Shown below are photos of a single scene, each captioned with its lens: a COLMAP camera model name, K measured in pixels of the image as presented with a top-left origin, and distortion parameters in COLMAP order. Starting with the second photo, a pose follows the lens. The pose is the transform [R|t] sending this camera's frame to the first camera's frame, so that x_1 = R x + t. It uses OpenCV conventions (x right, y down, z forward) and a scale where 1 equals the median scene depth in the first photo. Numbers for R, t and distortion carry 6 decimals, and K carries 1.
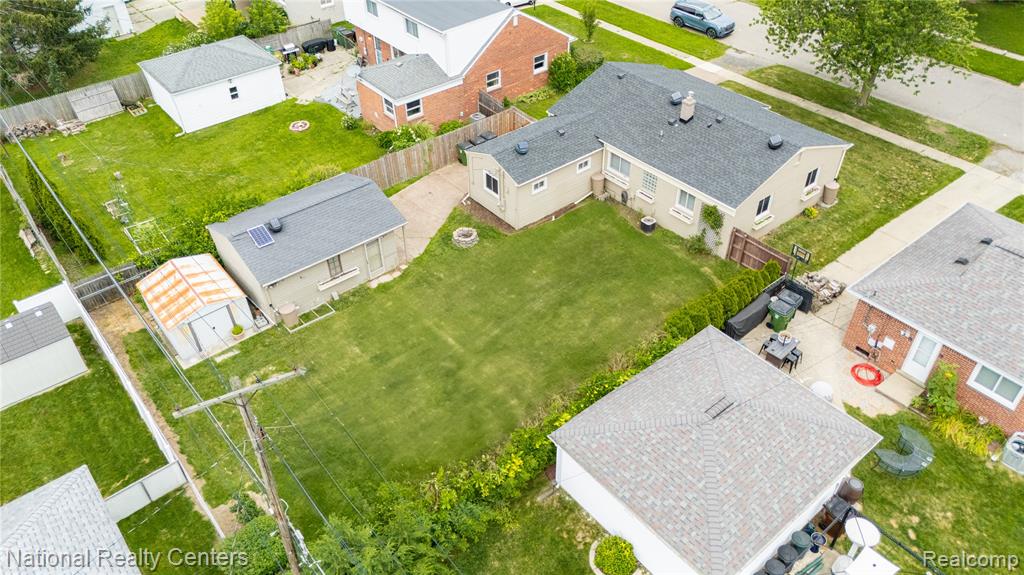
lens RADIAL K [[752.8, 0, 517.4], [0, 752.8, 288.0], [0, 0, 1]] dist [0.076436, -0.101032]
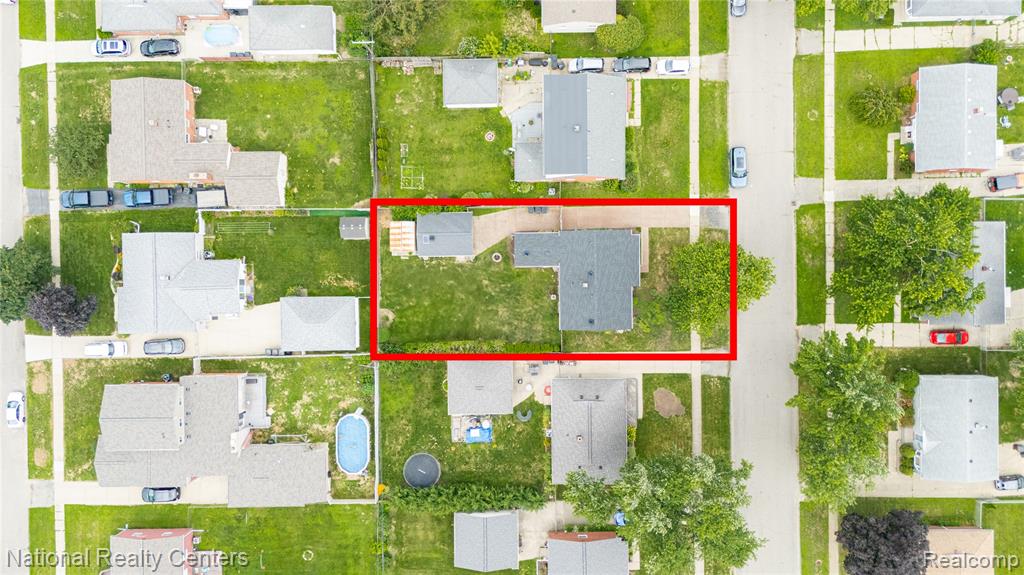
lens RADIAL K [[752.8, 0, 517.4], [0, 752.8, 288.0], [0, 0, 1]] dist [0.076436, -0.101032]
pose [[0.776245, 0.630431, 0.001184, 0.051512], [-0.390328, 0.479132, 0.786179, -2.119147], [0.495064, -0.610729, 0.617998, -0.673128]]
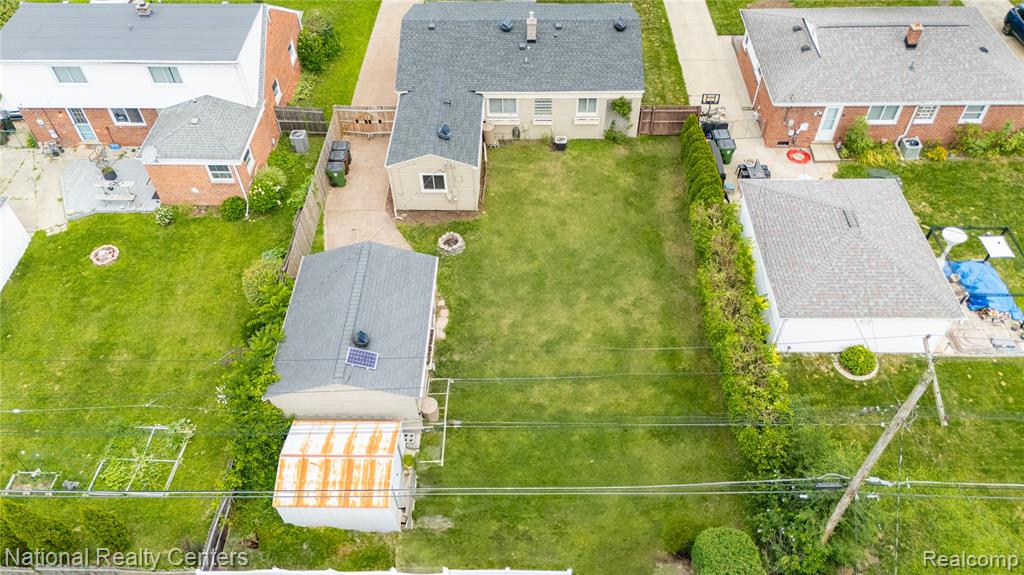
lens RADIAL K [[752.8, 0, 517.4], [0, 752.8, 288.0], [0, 0, 1]] dist [0.076436, -0.101032]
pose [[0.650050, -0.560719, 0.512864, -0.526894], [0.489660, 0.825201, 0.281561, -0.244972], [-0.581093, 0.068100, 0.810983, 0.183655]]
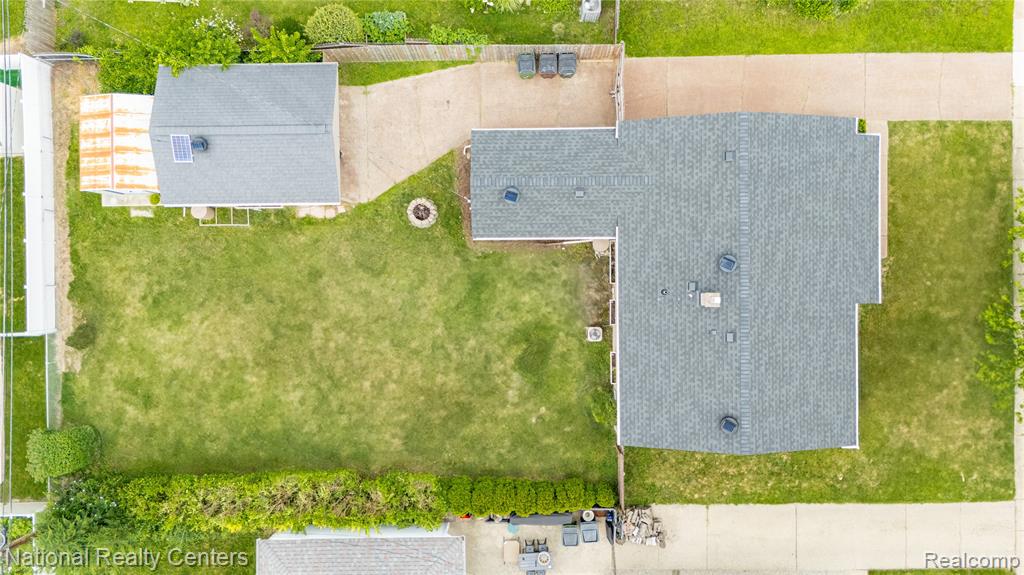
lens RADIAL K [[752.8, 0, 517.4], [0, 752.8, 288.0], [0, 0, 1]] dist [0.076436, -0.101032]
pose [[0.775319, 0.631546, 0.005549, 0.066662], [-0.395676, 0.478868, 0.783662, -0.747807], [0.492261, -0.609783, 0.621163, 0.451857]]
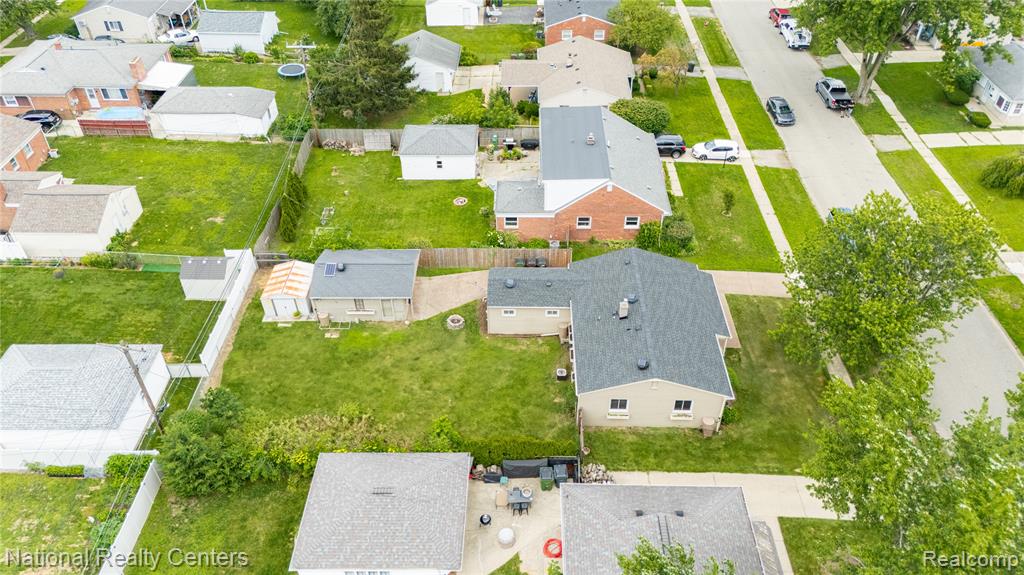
lens RADIAL K [[752.8, 0, 517.4], [0, 752.8, 288.0], [0, 0, 1]] dist [0.076436, -0.101032]
pose [[0.761874, 0.418538, -0.494341, 0.703756], [-0.416398, 0.901074, 0.121153, -0.349060], [0.496145, 0.113539, 0.860784, -0.196208]]
